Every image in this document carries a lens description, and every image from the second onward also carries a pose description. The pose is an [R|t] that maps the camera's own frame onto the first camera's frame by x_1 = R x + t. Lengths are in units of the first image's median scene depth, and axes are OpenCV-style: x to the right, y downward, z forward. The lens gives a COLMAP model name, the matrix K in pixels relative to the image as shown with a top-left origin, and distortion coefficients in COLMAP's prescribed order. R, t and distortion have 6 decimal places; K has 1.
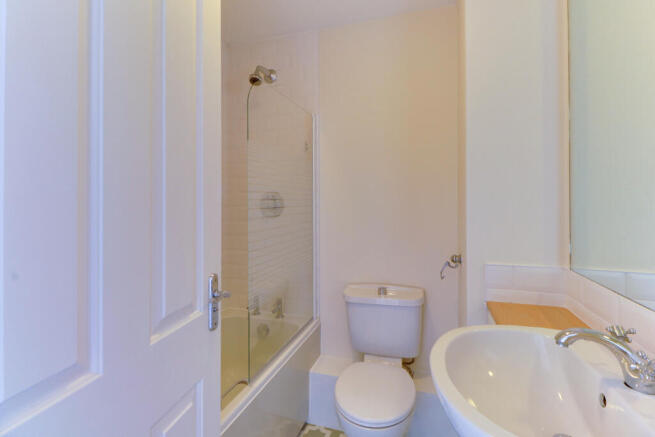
lens RADIAL K [[298.9, 0, 327.9], [0, 298.9, 205.1], [0, 0, 1]] dist [0.021071, 0.000309]
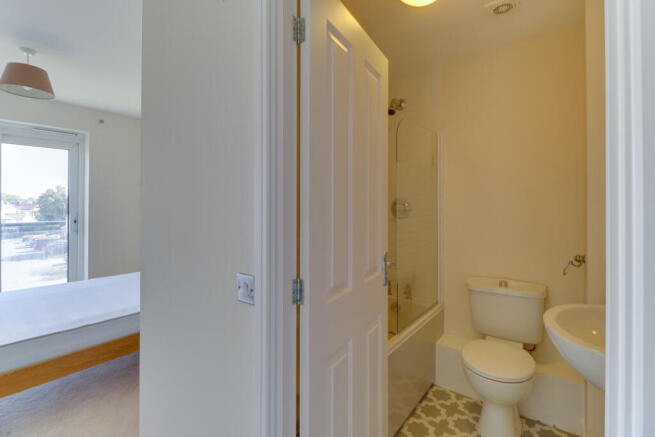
lens RADIAL K [[298.9, 0, 327.9], [0, 298.9, 205.1], [0, 0, 1]] dist [0.021071, 0.000309]
pose [[0.941806, 0.006485, -0.336094, -0.068969], [-0.009192, 0.999937, -0.006464, -0.004504], [0.336031, 0.009177, 0.941806, -0.334458]]
